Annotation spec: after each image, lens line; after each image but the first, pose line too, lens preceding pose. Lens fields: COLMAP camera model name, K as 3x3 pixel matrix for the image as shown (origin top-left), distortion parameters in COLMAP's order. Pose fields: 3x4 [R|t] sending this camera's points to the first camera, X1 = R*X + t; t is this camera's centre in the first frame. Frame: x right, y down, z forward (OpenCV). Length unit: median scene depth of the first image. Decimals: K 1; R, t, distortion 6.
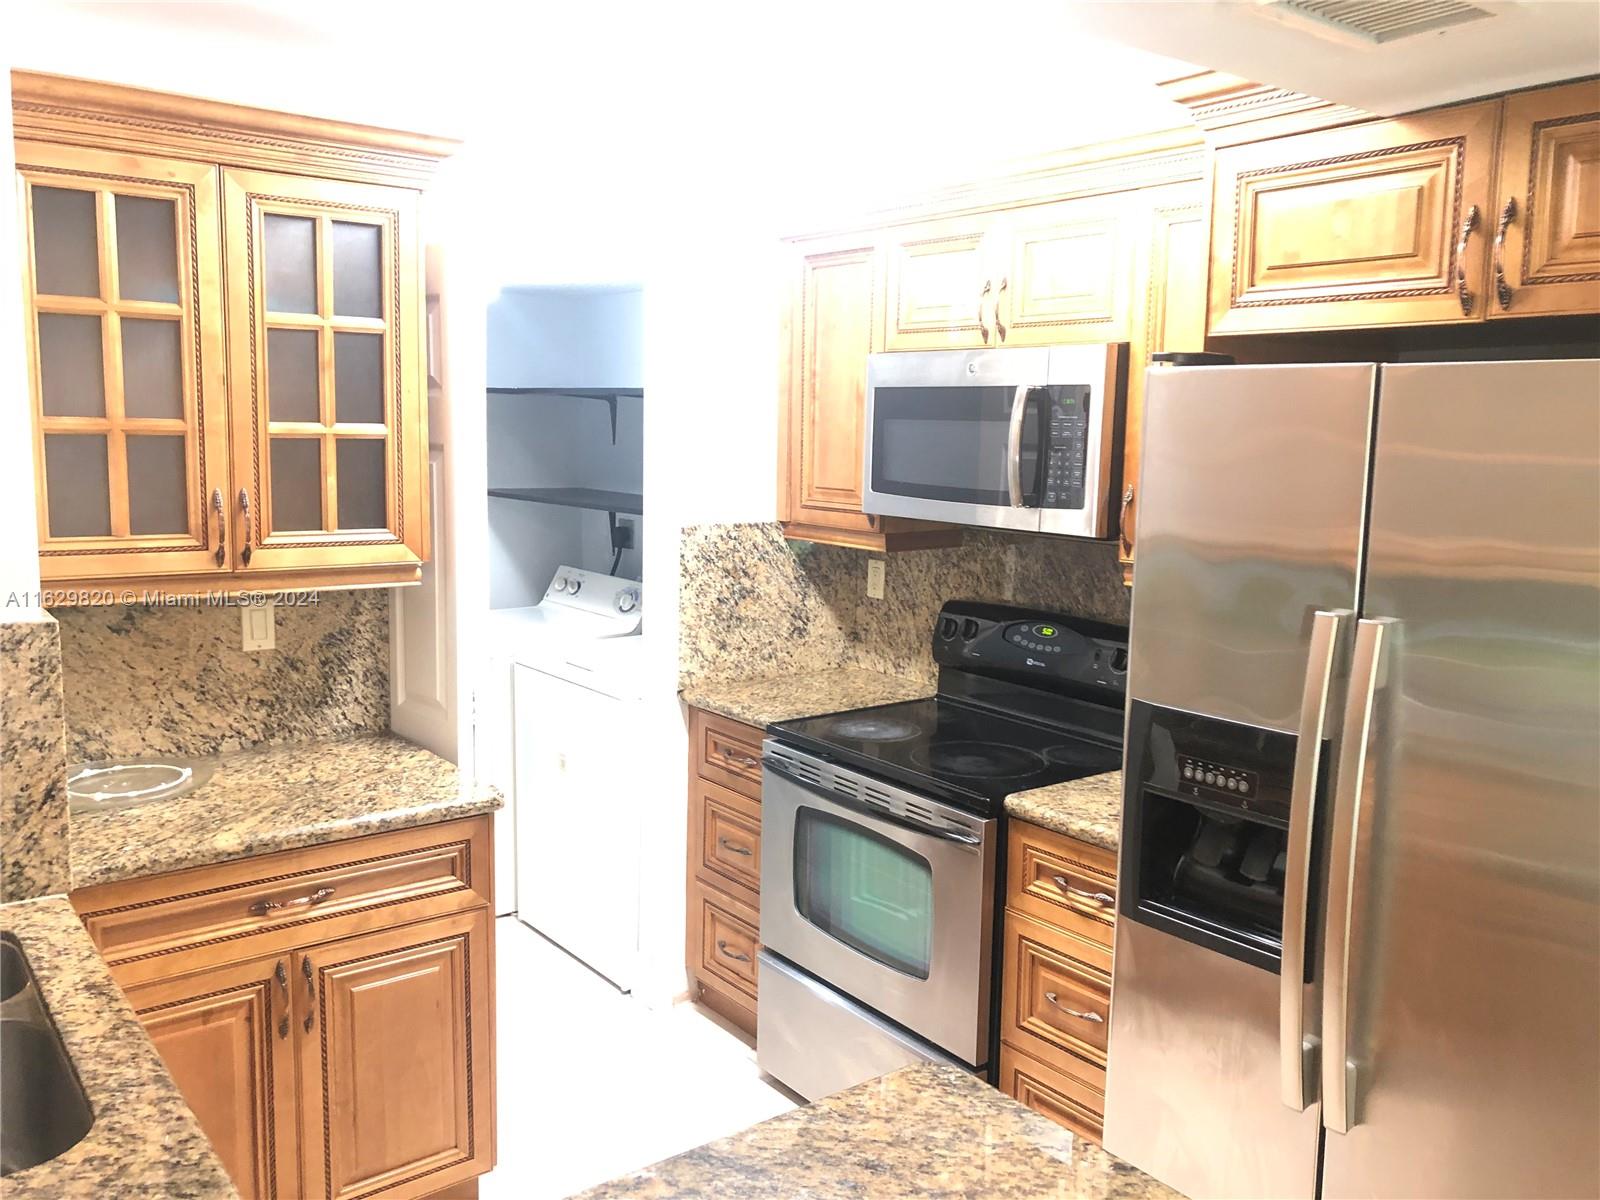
lens RADIAL K [[1310.9, 0, 802.5], [0, 1310.9, 601.6], [0, 0, 1]] dist [0.018669, 0.005432]
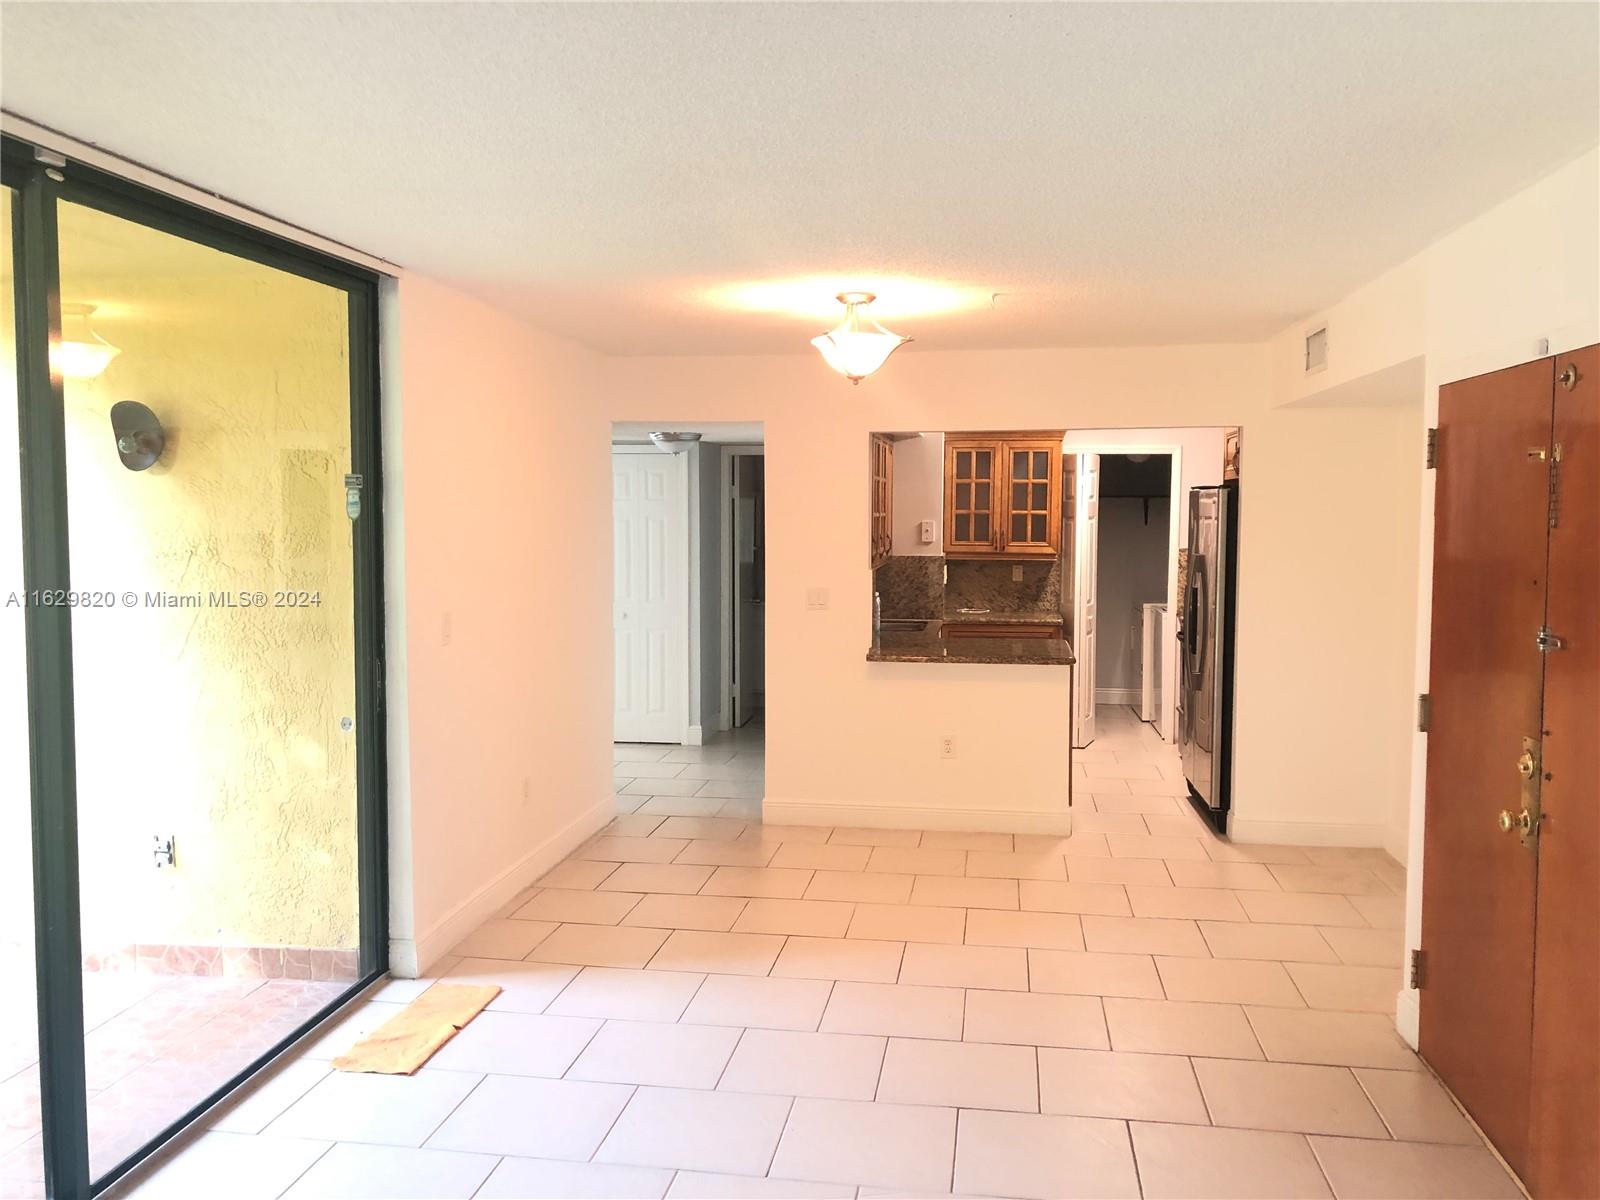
lens RADIAL K [[1310.9, 0, 798.8], [0, 1310.9, 599.2], [0, 0, 1]] dist [0.018669, 0.005432]
pose [[0.696278, 0.030425, -0.717127, 1.735528], [-0.078543, 0.996331, -0.033989, 0.266021], [0.713462, 0.079991, 0.696113, -1.843132]]
